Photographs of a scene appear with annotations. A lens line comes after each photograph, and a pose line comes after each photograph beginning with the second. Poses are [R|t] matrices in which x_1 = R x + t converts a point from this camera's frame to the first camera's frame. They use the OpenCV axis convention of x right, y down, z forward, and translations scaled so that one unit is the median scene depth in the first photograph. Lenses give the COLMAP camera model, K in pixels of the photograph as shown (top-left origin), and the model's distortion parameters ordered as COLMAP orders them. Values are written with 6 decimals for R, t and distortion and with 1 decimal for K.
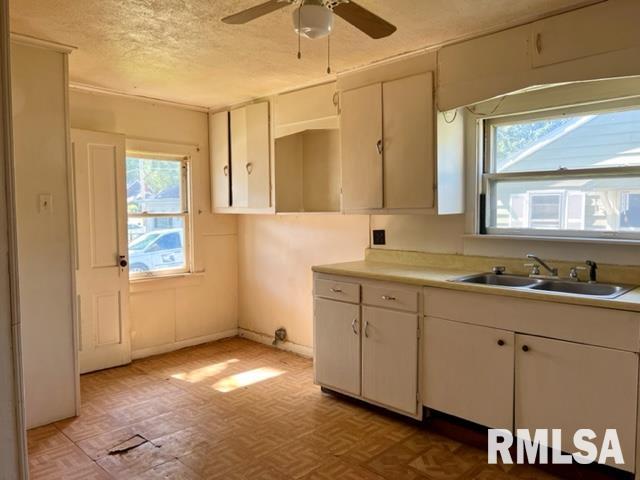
lens RADIAL K [[479.5, 0, 319.7], [0, 479.5, 243.7], [0, 0, 1]] dist [0.069414, -0.076470]
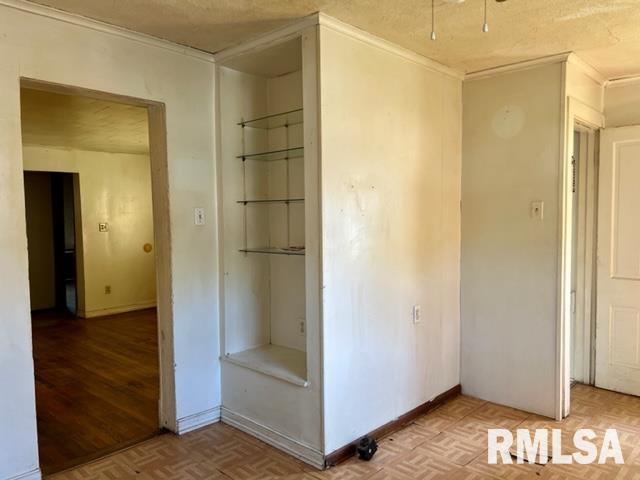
lens RADIAL K [[479.5, 0, 319.7], [0, 479.5, 243.7], [0, 0, 1]] dist [0.069414, -0.076470]
pose [[0.017935, 0.059474, -0.998069, 0.504650], [-0.058752, 0.996567, 0.058329, -0.041729], [0.998111, 0.057593, 0.021367, 0.496051]]
